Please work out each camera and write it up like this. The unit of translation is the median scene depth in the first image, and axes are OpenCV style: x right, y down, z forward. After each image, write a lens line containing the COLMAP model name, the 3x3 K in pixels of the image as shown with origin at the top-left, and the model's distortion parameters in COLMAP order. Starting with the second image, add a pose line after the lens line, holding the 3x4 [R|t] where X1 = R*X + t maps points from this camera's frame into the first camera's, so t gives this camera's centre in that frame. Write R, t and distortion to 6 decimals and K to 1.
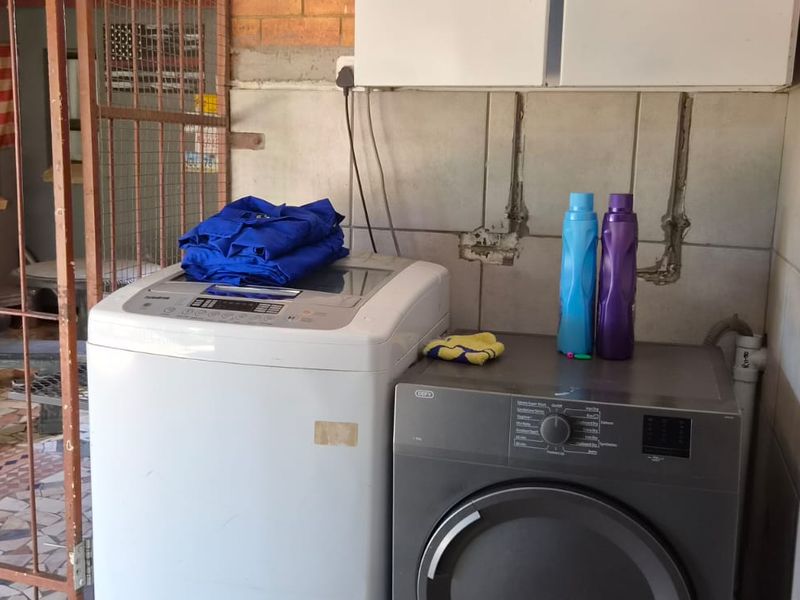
lens RADIAL K [[885.8, 0, 400.0], [0, 885.8, 300.0], [0, 0, 1]] dist [0.018106, 0.026752]
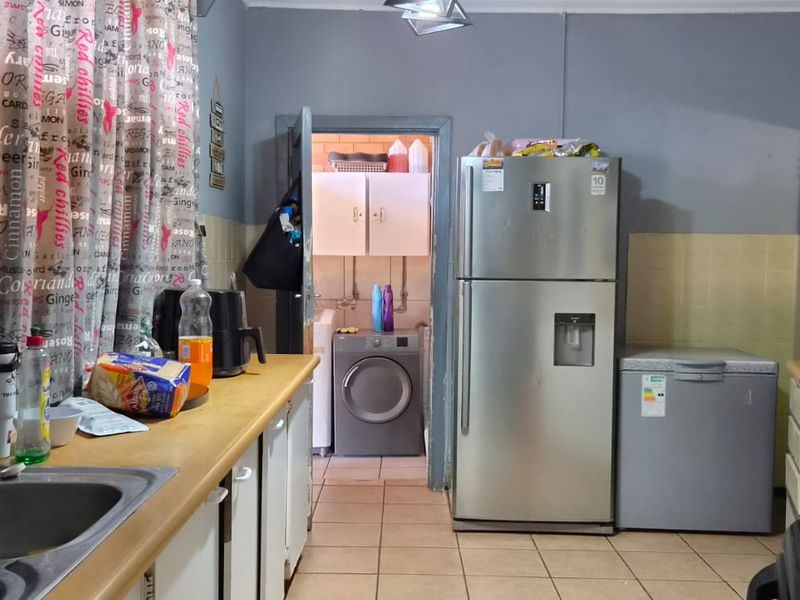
lens RADIAL K [[885.8, 0, 400.0], [0, 885.8, 300.0], [0, 0, 1]] dist [0.018106, 0.026752]
pose [[0.963315, -0.029039, 0.266797, -0.611859], [0.060588, 0.991995, -0.110790, 0.314296], [-0.261444, 0.122890, 0.957364, -2.253034]]
